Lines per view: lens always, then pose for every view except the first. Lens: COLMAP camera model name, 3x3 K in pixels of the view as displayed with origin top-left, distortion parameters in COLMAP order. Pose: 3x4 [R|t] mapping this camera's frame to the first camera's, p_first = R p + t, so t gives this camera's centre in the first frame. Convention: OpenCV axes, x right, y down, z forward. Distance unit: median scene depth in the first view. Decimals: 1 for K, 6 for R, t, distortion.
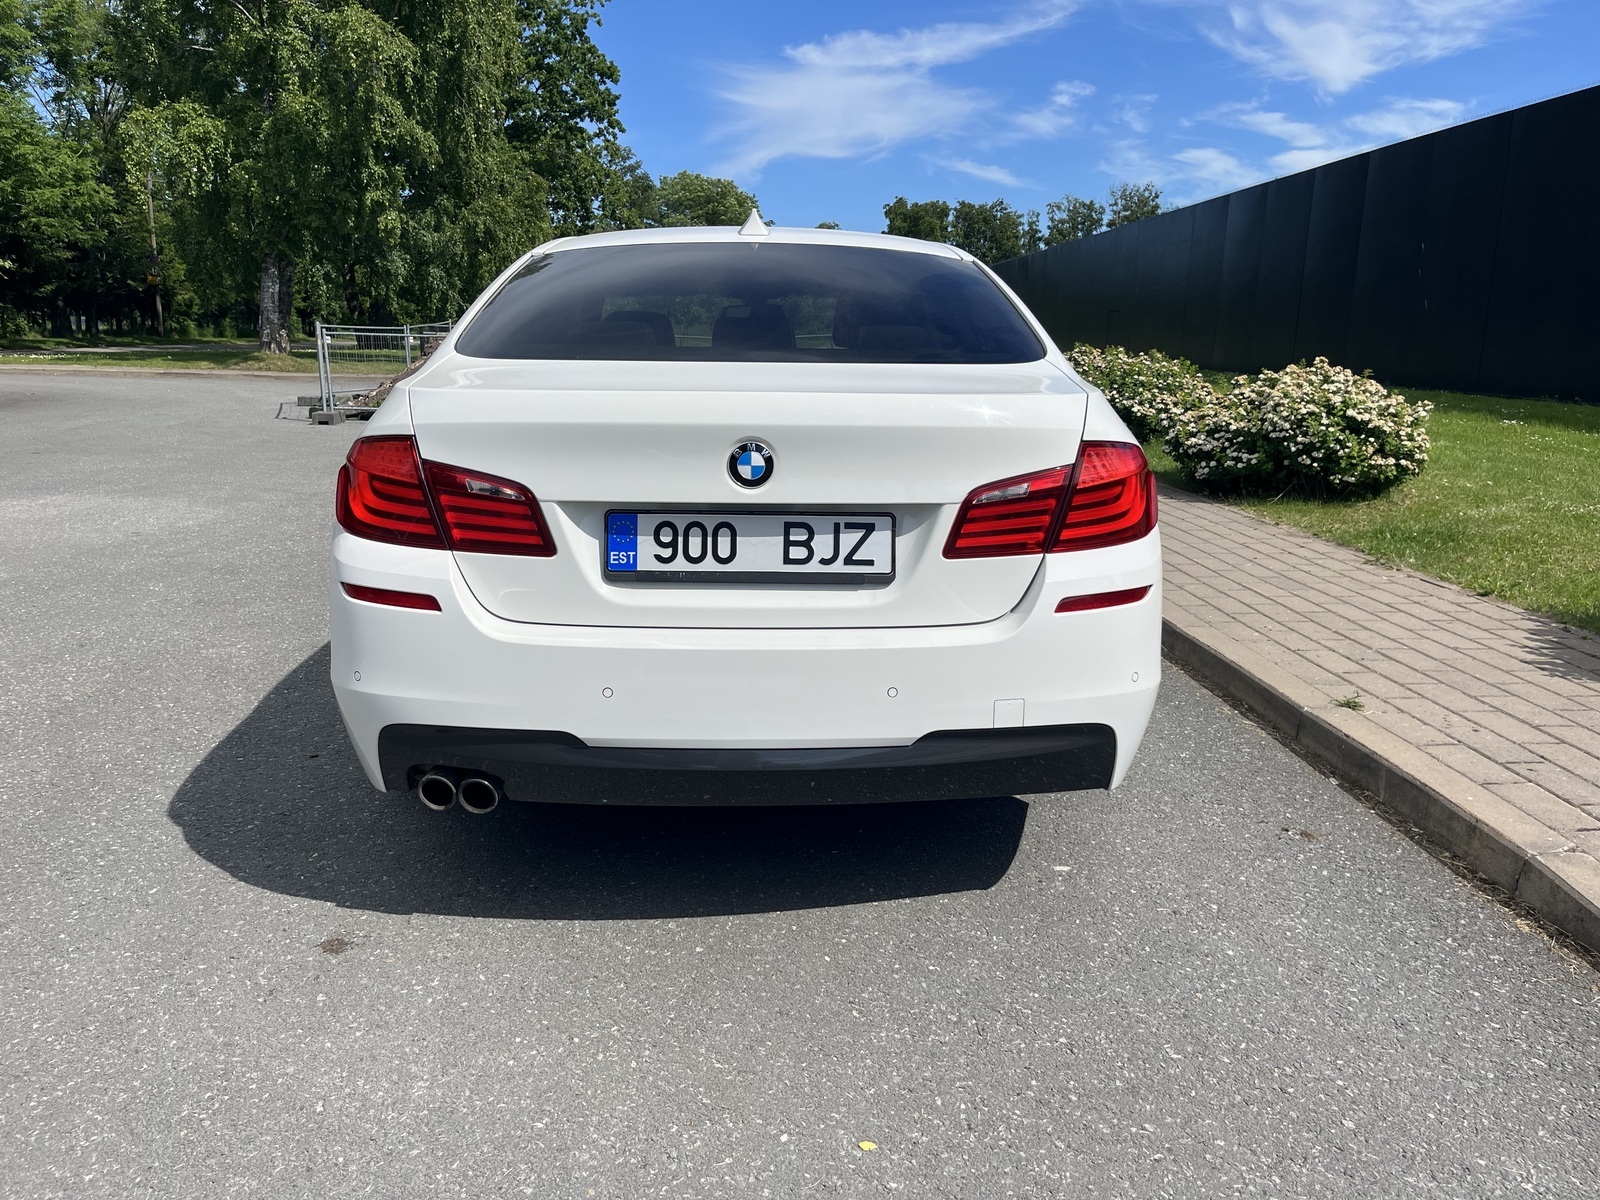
lens RADIAL K [[1201.5, 0, 800.0], [0, 1201.5, 600.0], [0, 0, 1]] dist [0.089494, -0.147320]
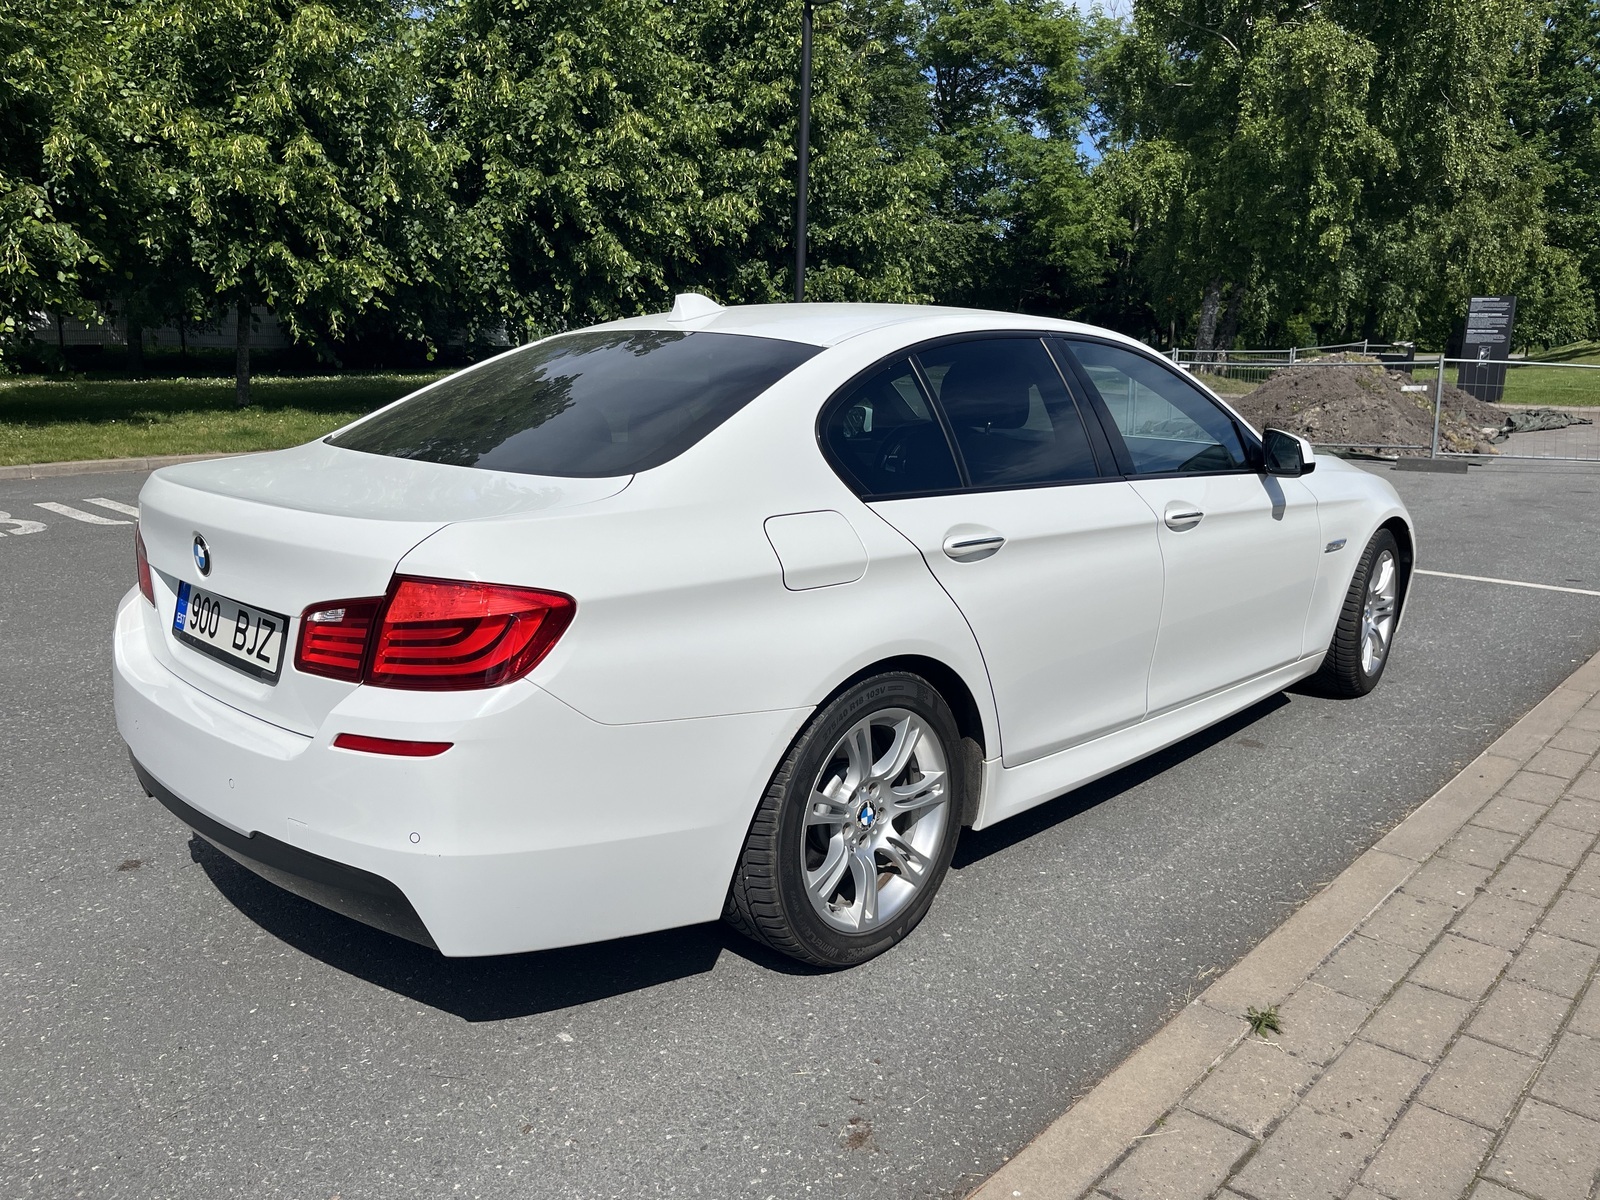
lens RADIAL K [[1186.9, 0, 800.0], [0, 1186.9, 600.0], [0, 0, 1]] dist [0.090848, -0.114055]
pose [[0.693658, 0.147236, -0.705096, 0.090993], [-0.152354, 0.986729, 0.056163, -0.017336], [0.704008, 0.068466, 0.706884, 0.046674]]
